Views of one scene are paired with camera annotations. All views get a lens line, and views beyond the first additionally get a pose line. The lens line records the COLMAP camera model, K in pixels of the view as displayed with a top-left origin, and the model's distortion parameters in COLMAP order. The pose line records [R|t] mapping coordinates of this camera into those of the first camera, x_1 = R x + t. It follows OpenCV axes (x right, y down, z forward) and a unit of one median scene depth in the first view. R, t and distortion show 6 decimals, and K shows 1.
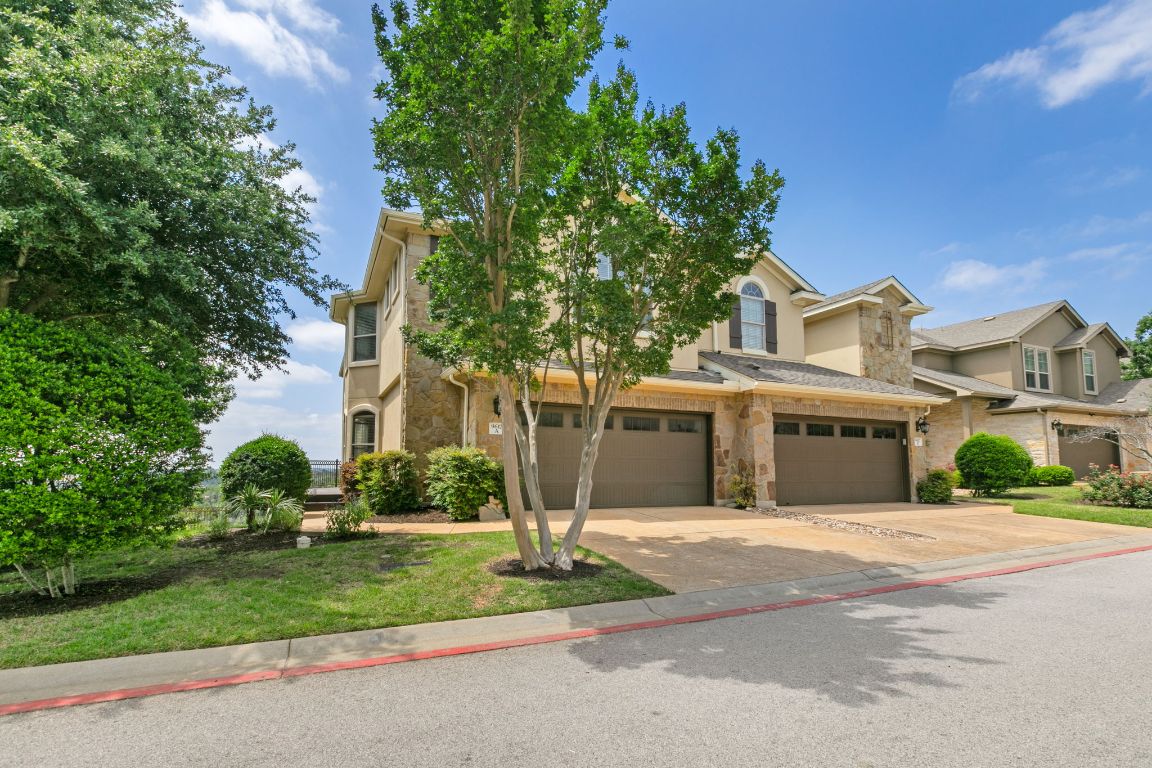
lens RADIAL K [[543.4, 0, 557.5], [0, 543.4, 413.4], [0, 0, 1]] dist [0.006456, -0.003645]
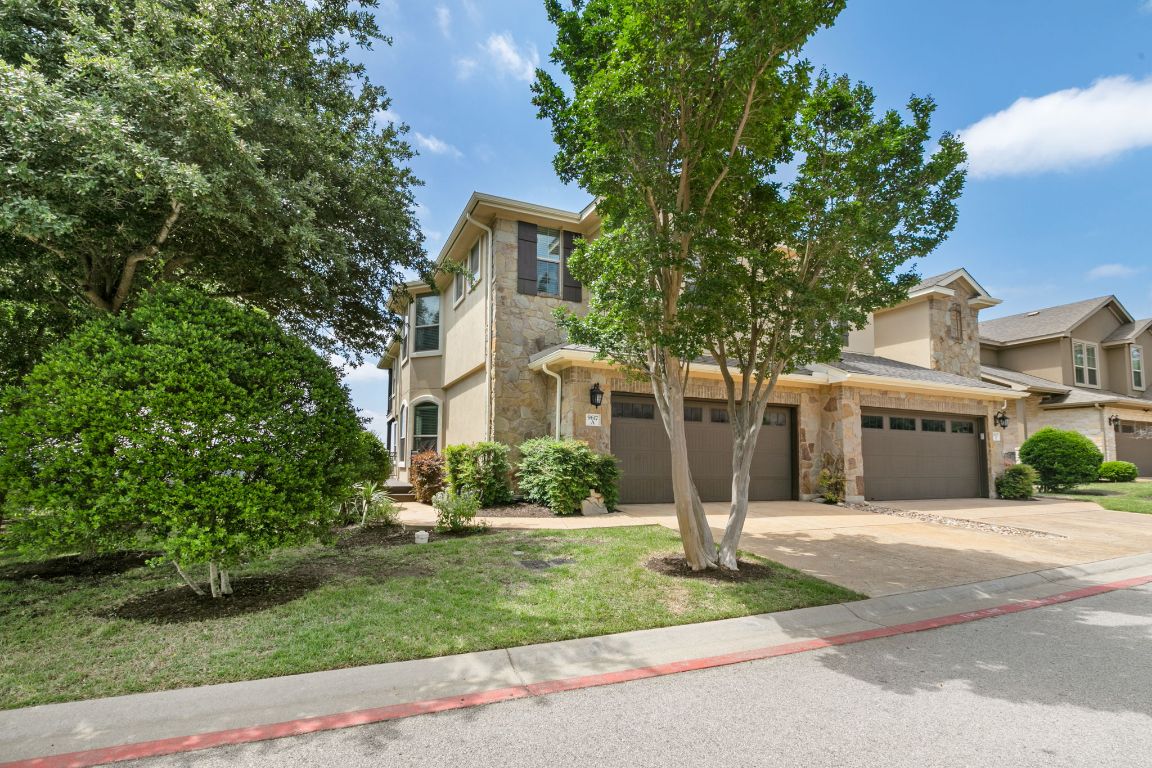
lens RADIAL K [[532.0, 0, 559.0], [0, 532.0, 404.8], [0, 0, 1]] dist [0.002158, -0.002015]
pose [[0.999965, 0.005314, -0.006498, -0.163233], [-0.005349, 0.999971, -0.005399, 0.006115], [0.006469, 0.005433, 0.999964, 0.048160]]
